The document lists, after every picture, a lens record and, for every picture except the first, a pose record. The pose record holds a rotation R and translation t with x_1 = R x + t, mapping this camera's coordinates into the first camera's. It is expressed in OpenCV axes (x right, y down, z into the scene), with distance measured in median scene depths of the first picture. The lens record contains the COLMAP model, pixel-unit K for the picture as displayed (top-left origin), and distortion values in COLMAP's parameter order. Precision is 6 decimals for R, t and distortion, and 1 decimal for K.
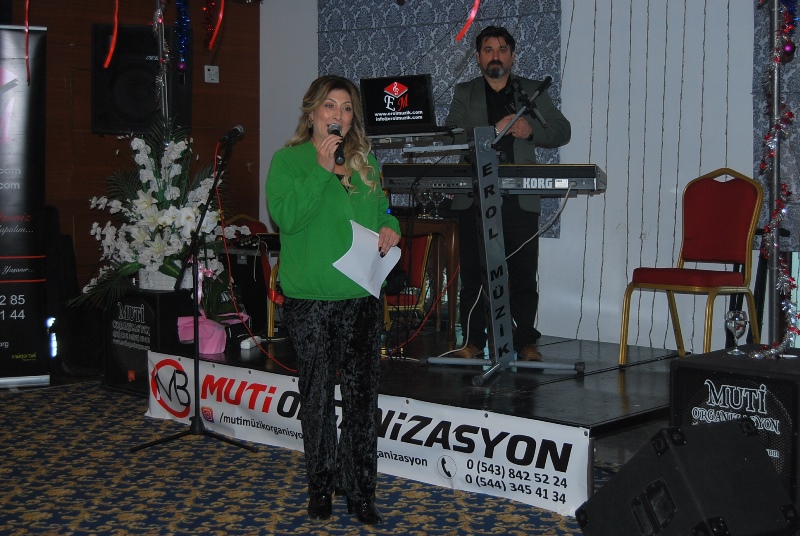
lens RADIAL K [[1259.9, 0, 400.0], [0, 1259.9, 268.0], [0, 0, 1]] dist [-0.031696, -0.068108]
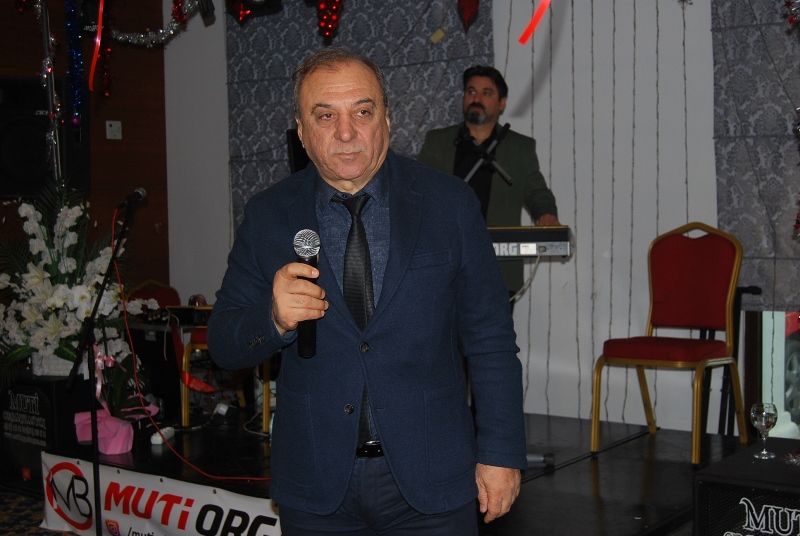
lens RADIAL K [[1124.3, 0, 400.0], [0, 1124.3, 268.0], [0, 0, 1]] dist [-0.031255, -0.048512]
pose [[0.995621, -0.030503, 0.088368, -0.020380], [0.032995, 0.999094, -0.026882, -0.030718], [-0.087468, 0.029680, 0.995725, 0.213827]]
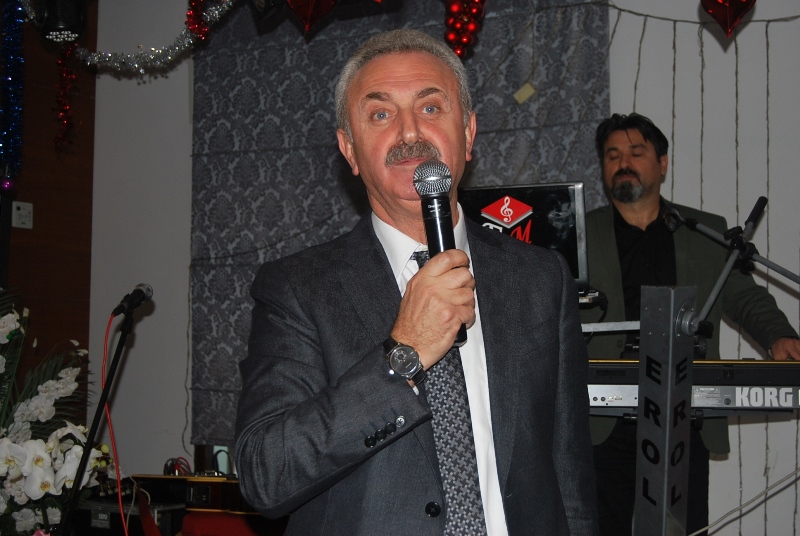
lens RADIAL K [[1336.3, 0, 400.0], [0, 1336.3, 268.0], [0, 0, 1]] dist [-0.022348, -0.111189]
pose [[0.982402, 0.014032, 0.186249, -0.118681], [0.012589, 0.989932, -0.140982, -0.037173], [-0.186353, 0.140845, 0.972335, 0.407589]]
